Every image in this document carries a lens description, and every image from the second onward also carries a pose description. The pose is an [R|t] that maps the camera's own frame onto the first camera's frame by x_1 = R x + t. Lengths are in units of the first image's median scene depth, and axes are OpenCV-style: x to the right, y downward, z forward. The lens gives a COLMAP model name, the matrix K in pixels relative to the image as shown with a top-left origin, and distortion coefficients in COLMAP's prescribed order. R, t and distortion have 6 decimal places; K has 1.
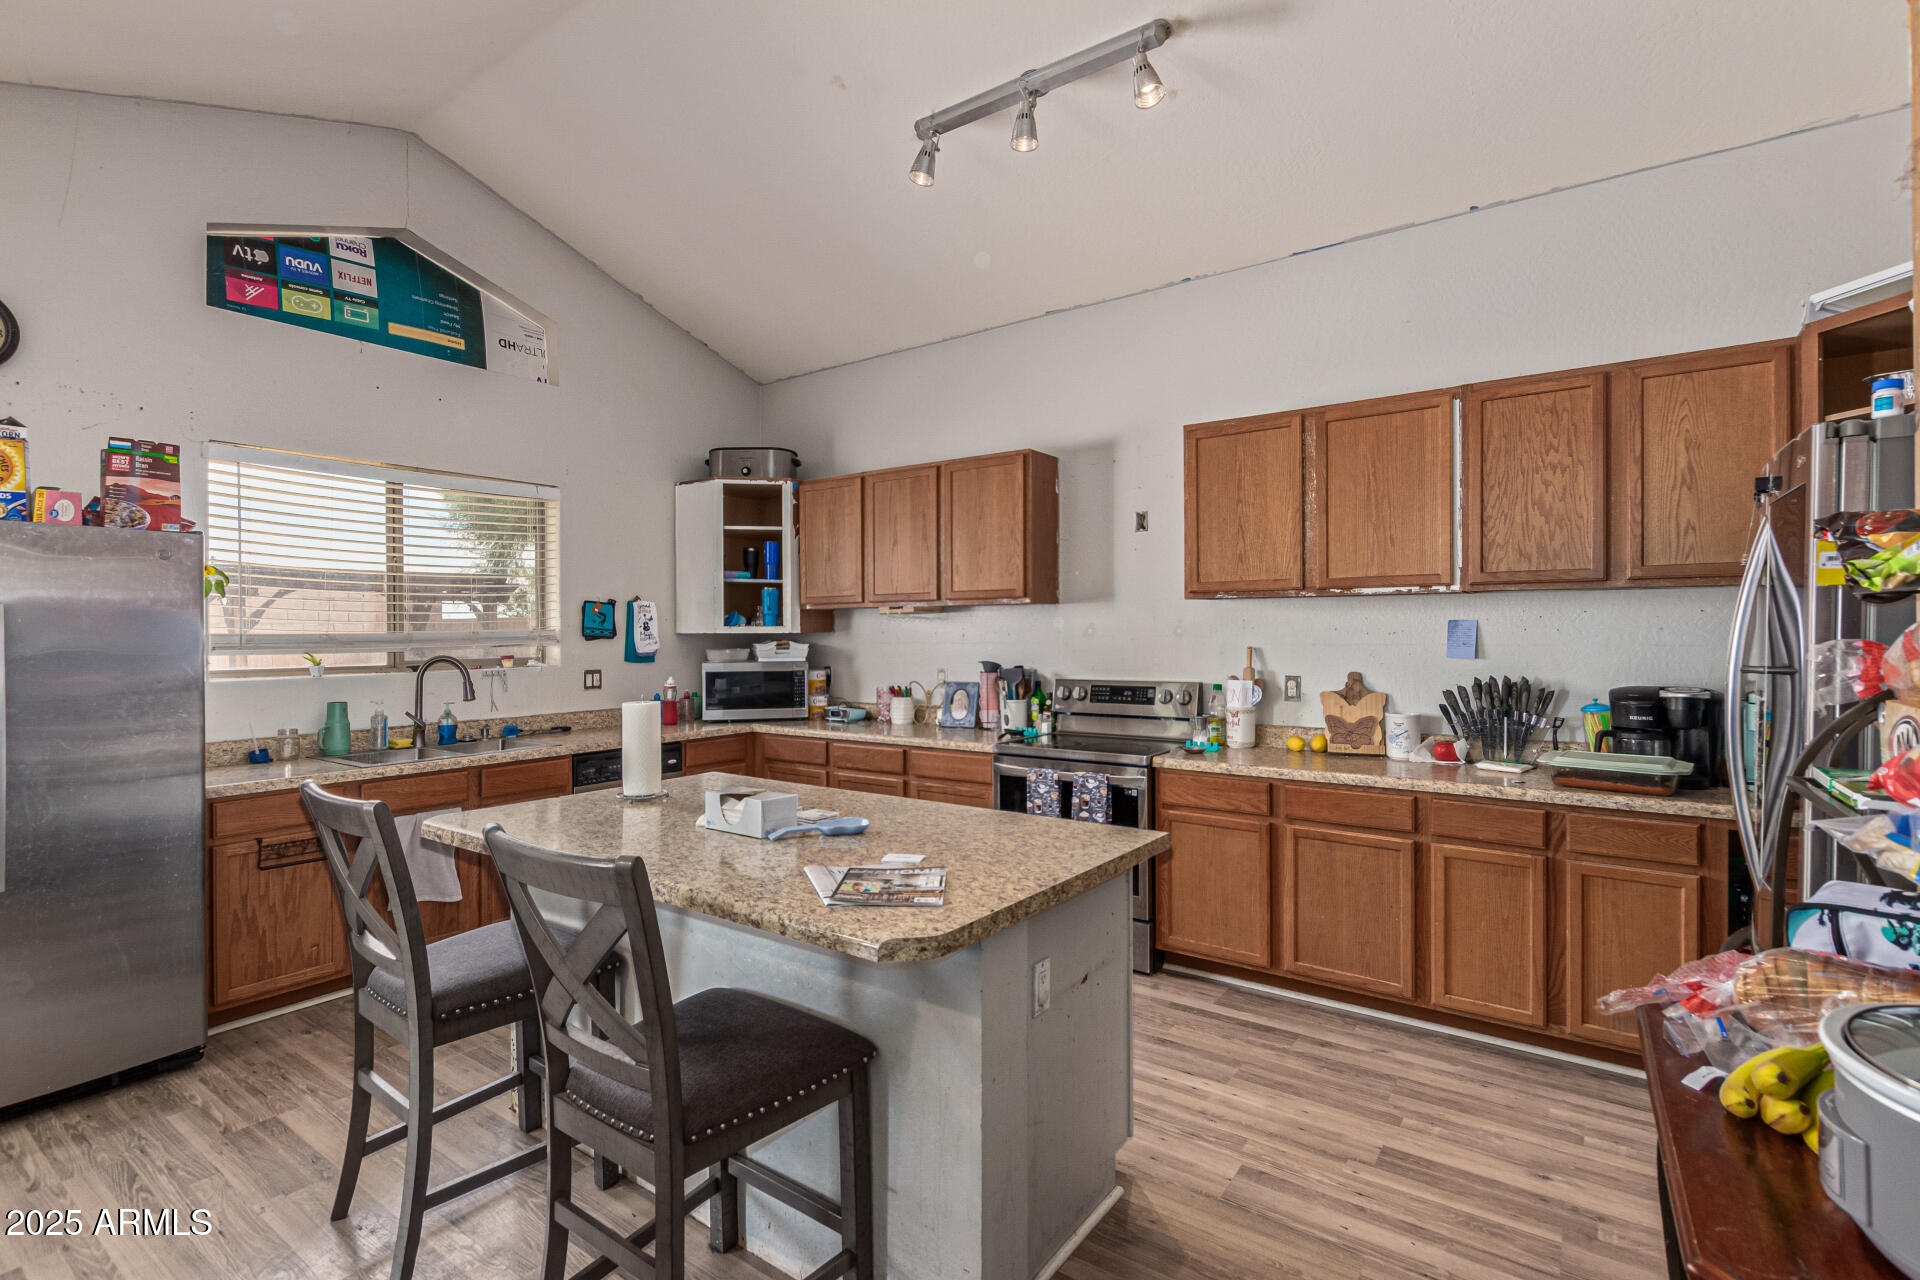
lens RADIAL K [[888.7, 0, 947.9], [0, 888.7, 643.9], [0, 0, 1]] dist [0.002197, 0.000856]
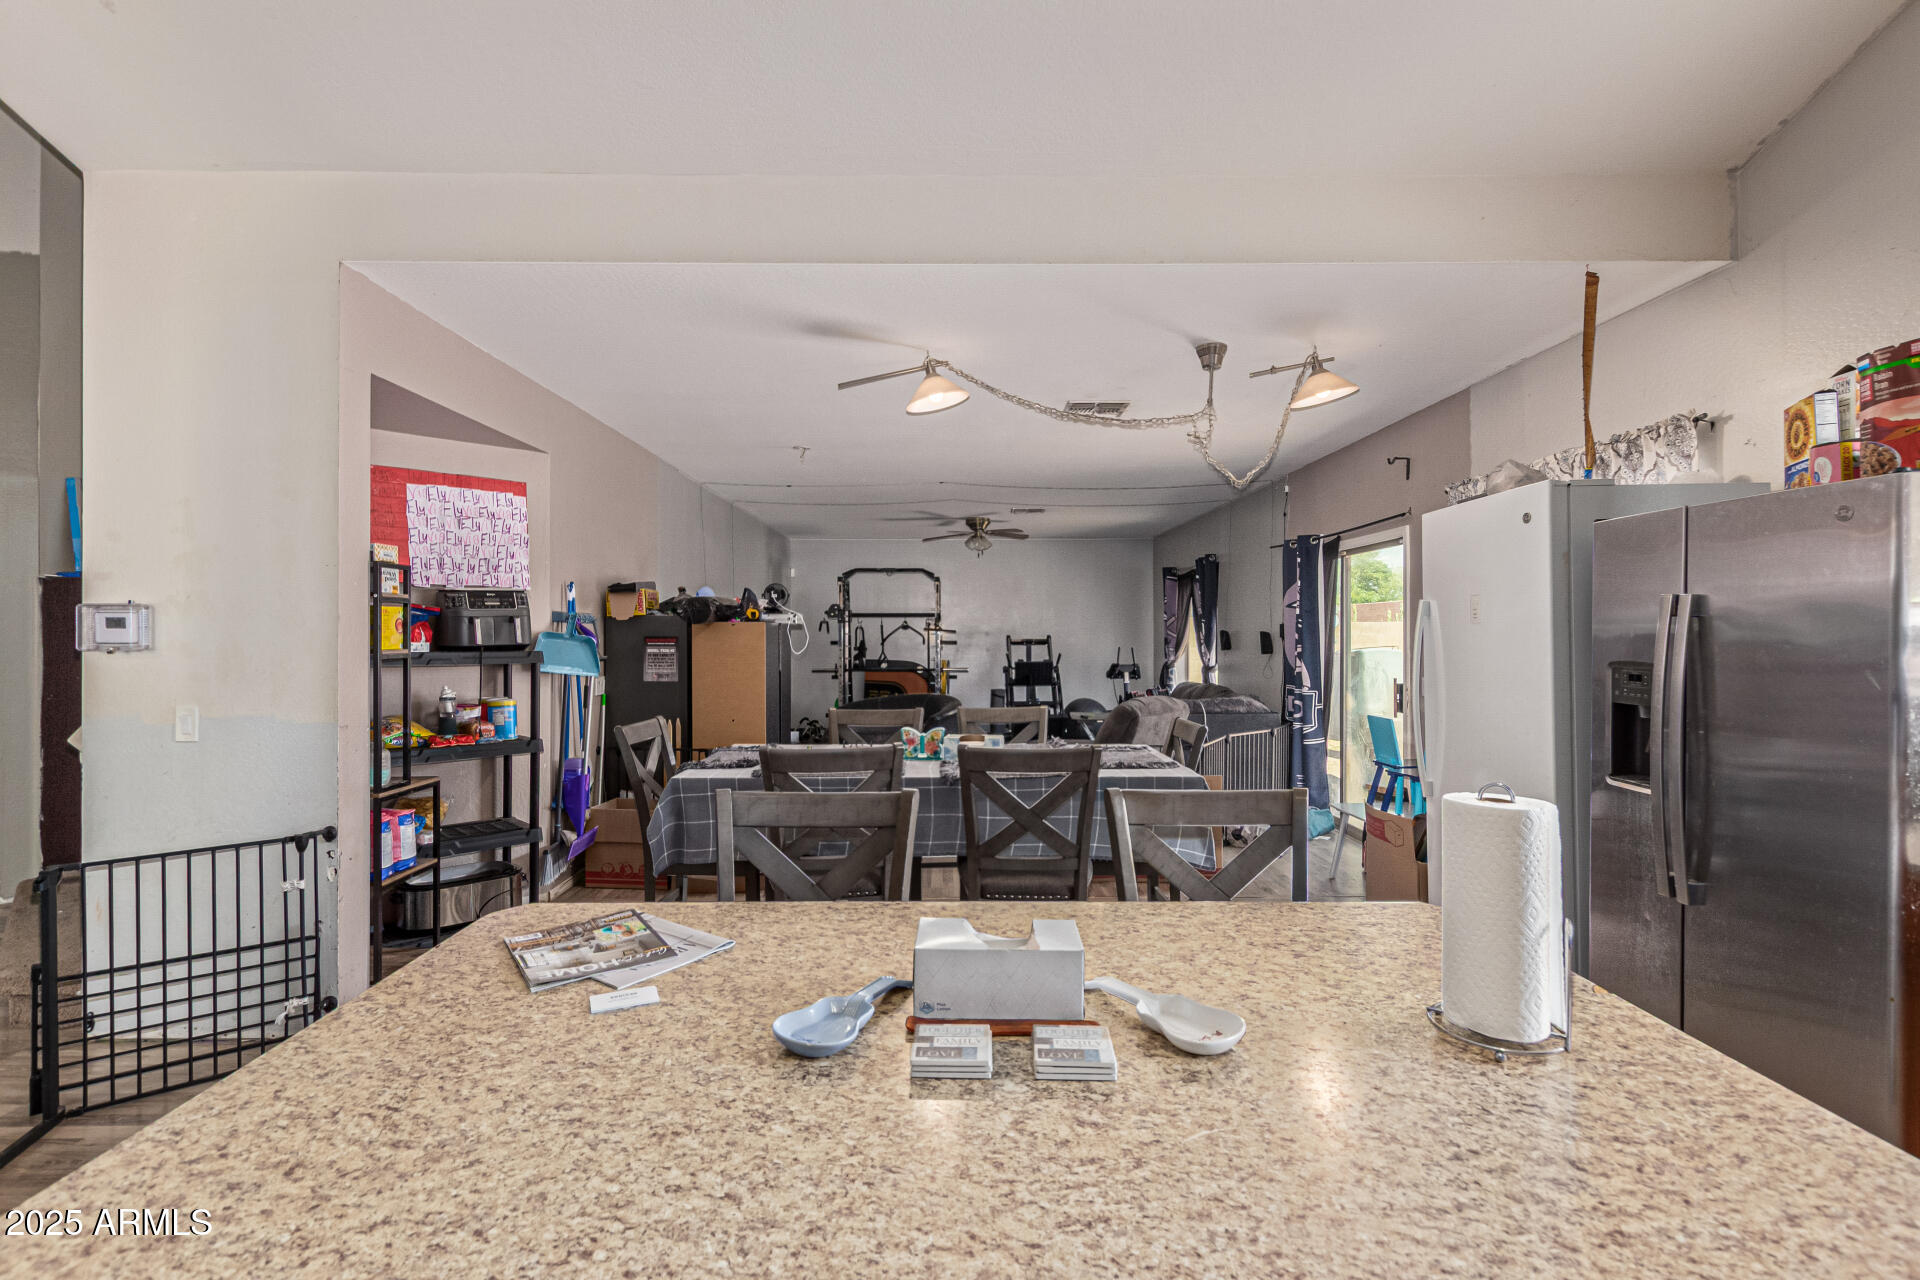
lens RADIAL K [[888.7, 0, 955.7], [0, 888.7, 626.8], [0, 0, 1]] dist [0.002197, 0.000856]
pose [[-0.802325, 0.002901, -0.596880, 0.067714], [-0.000194, 0.999987, 0.005120, -0.010766], [0.596887, 0.004223, -0.802314, 0.827974]]
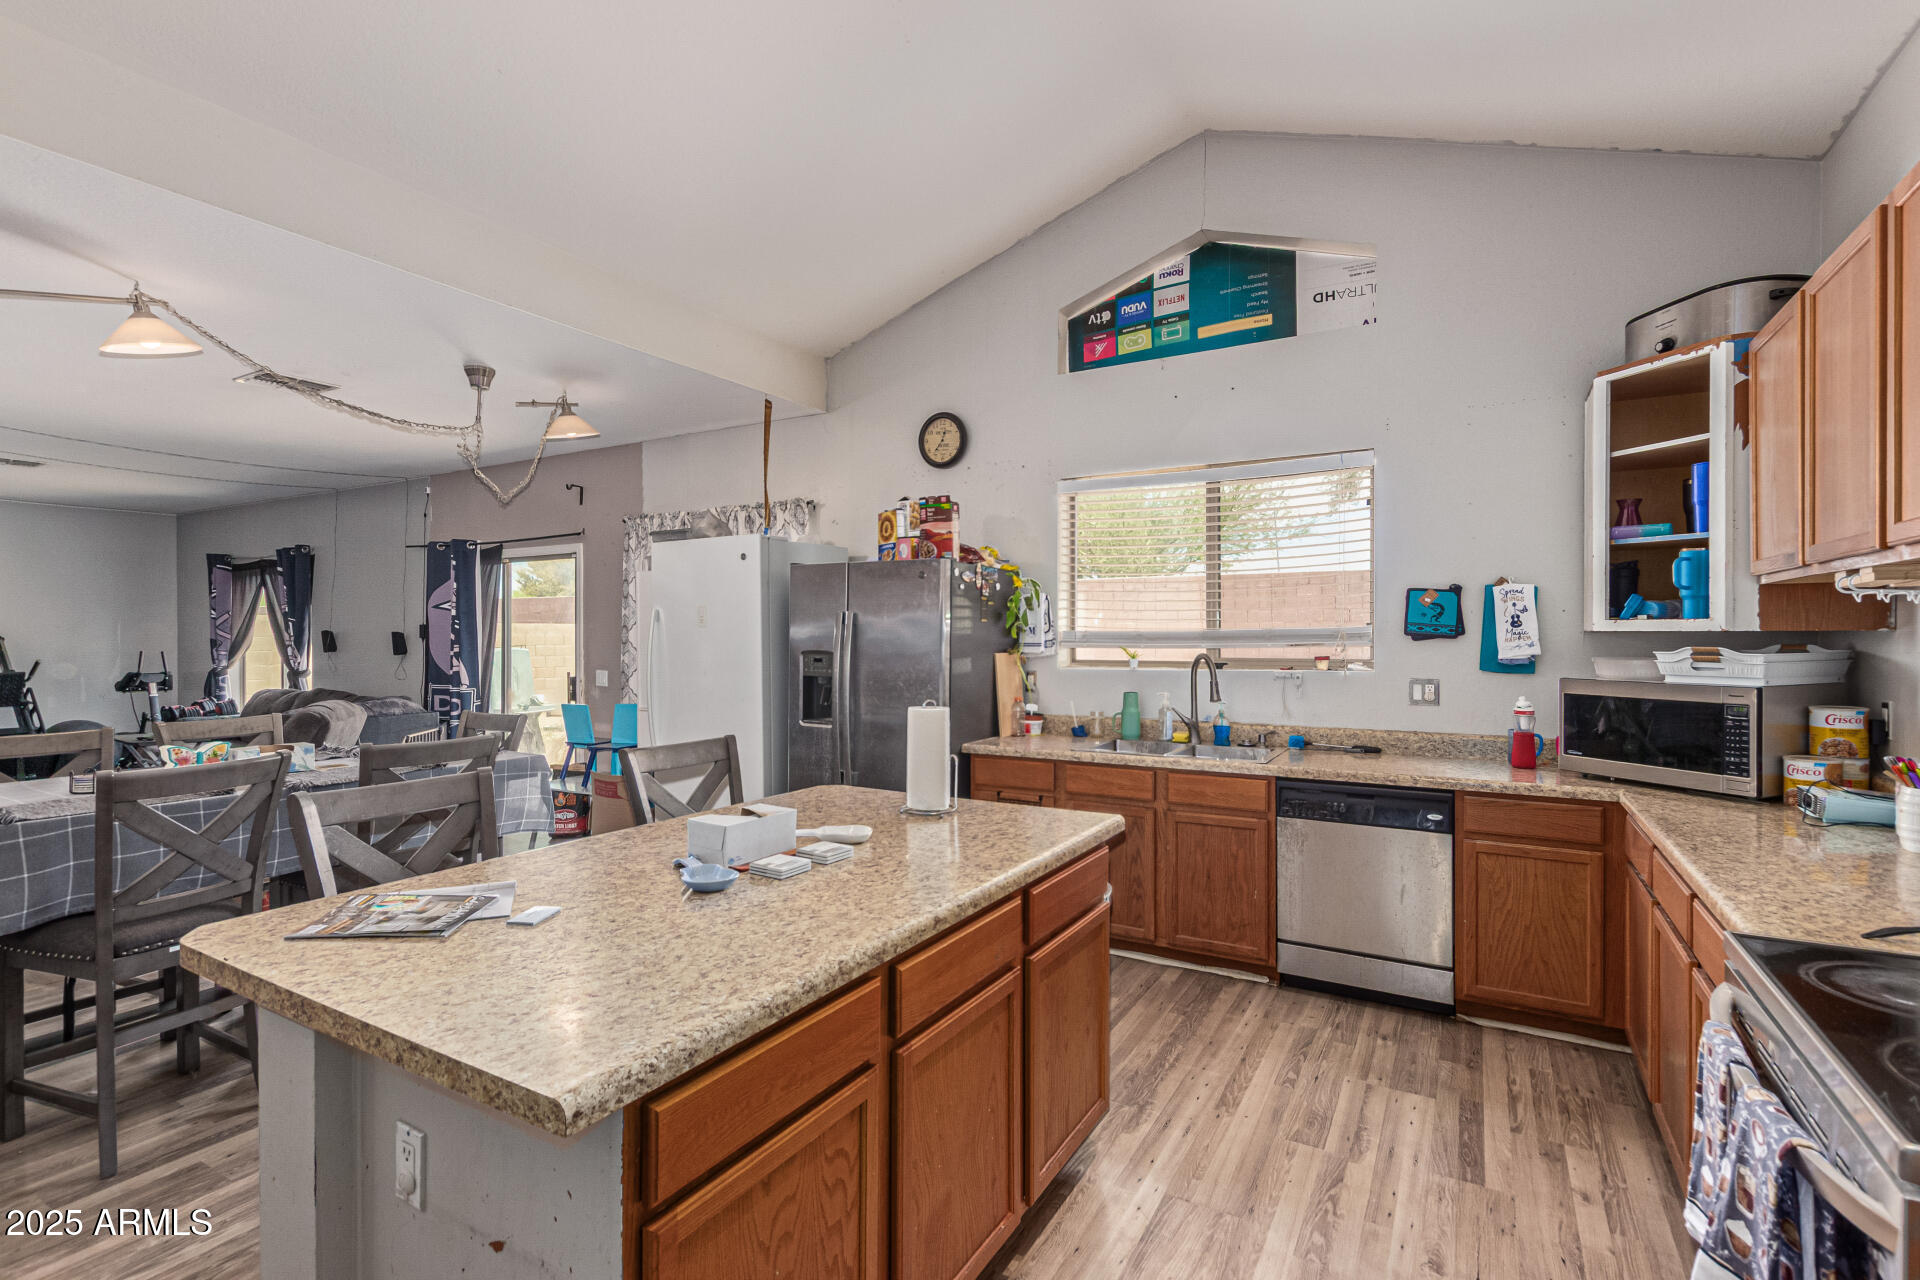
lens RADIAL K [[888.7, 0, 954.5], [0, 888.7, 643.6], [0, 0, 1]] dist [0.002197, 0.000856]
pose [[0.102646, 0.017021, -0.994572, 0.394399], [-0.012120, 0.999801, 0.015860, -0.010227], [0.994644, 0.010427, 0.102832, 0.654647]]
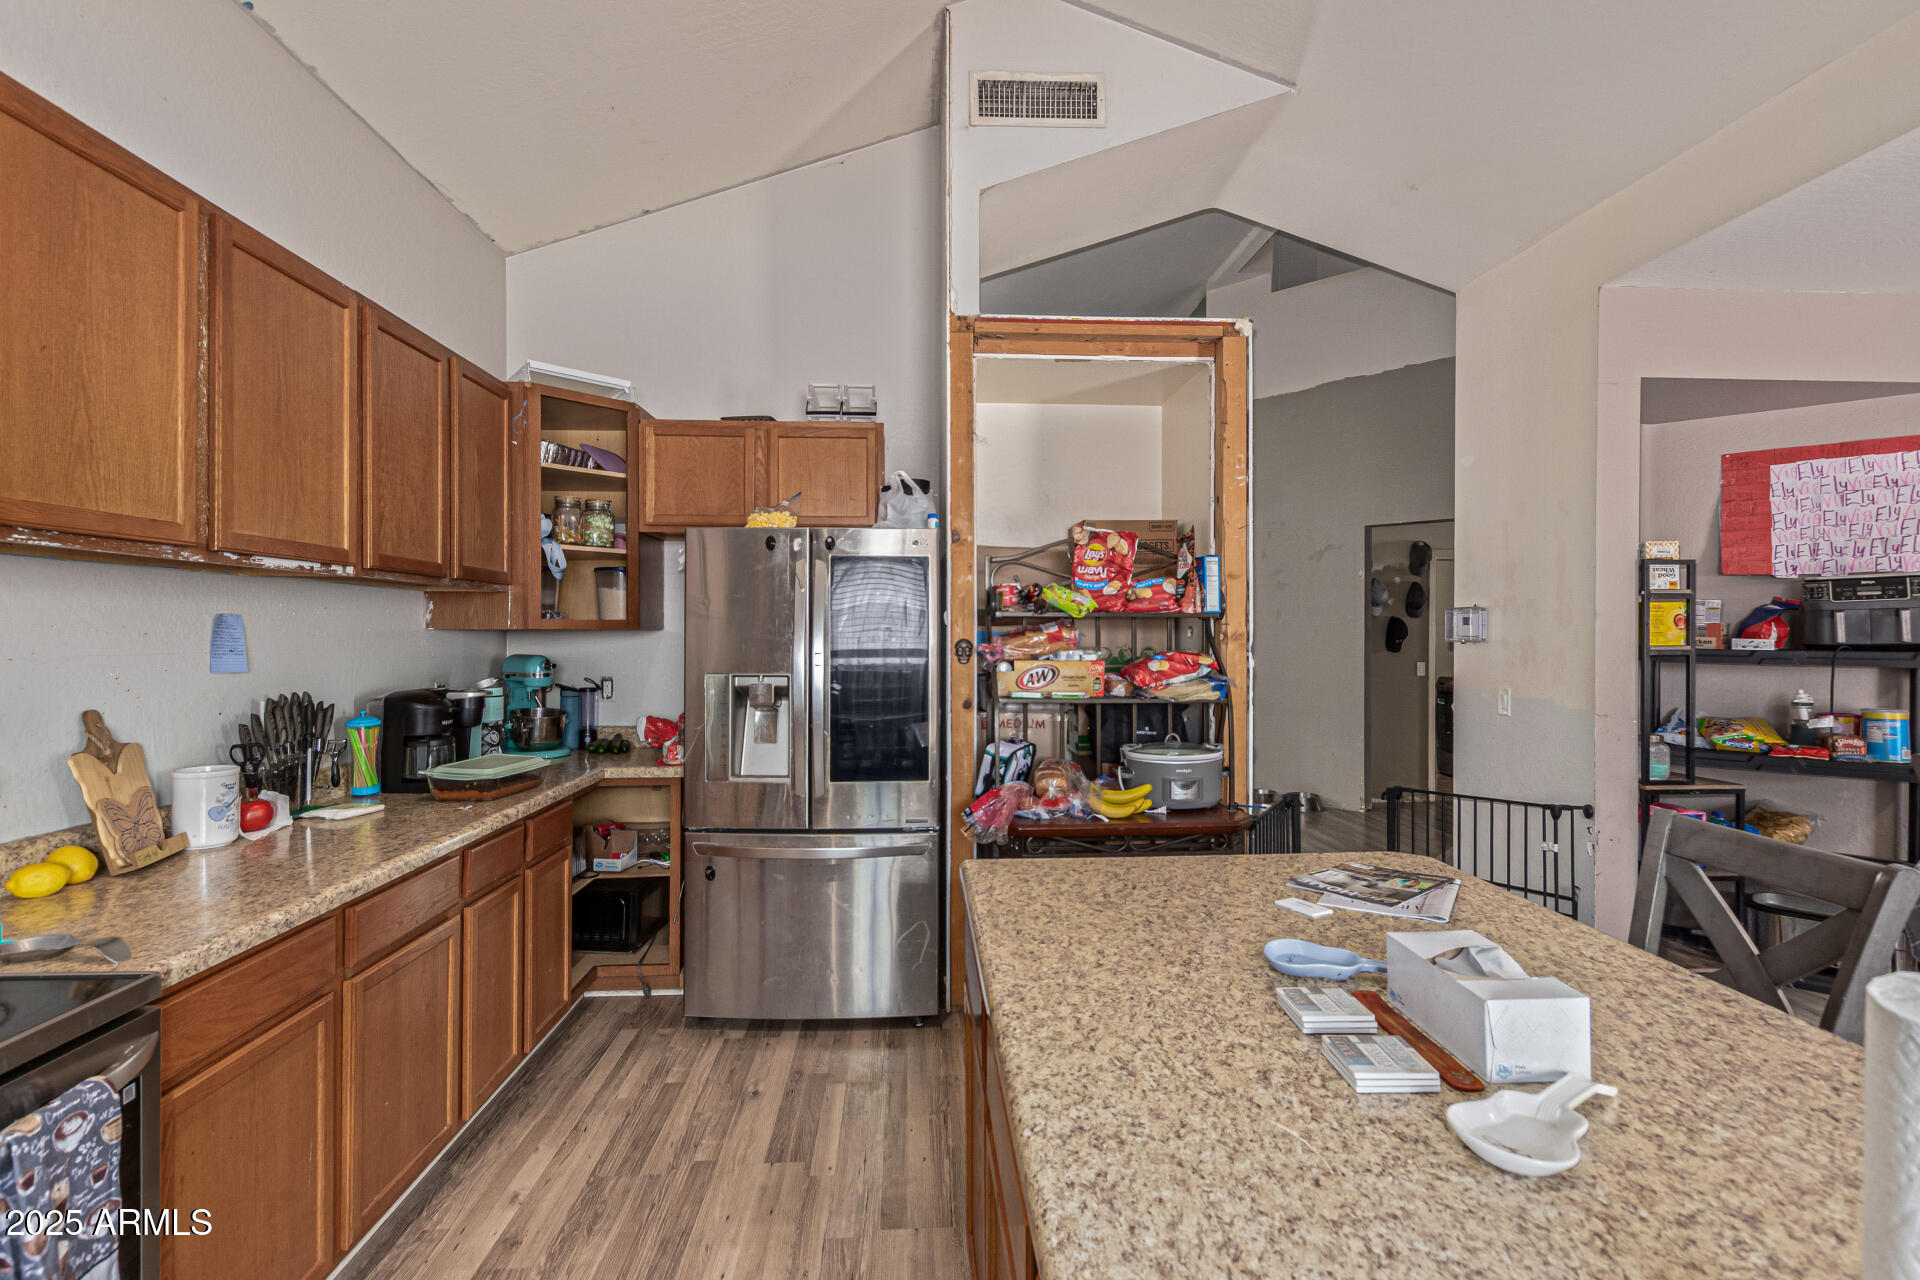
lens RADIAL K [[888.7, 0, 953.2], [0, 888.7, 623.1], [0, 0, 1]] dist [0.002197, 0.000856]
pose [[-0.632274, 0.011400, 0.774661, -0.243882], [0.011681, 0.999918, -0.005180, -0.009575], [-0.774657, 0.005774, -0.632355, 0.893777]]
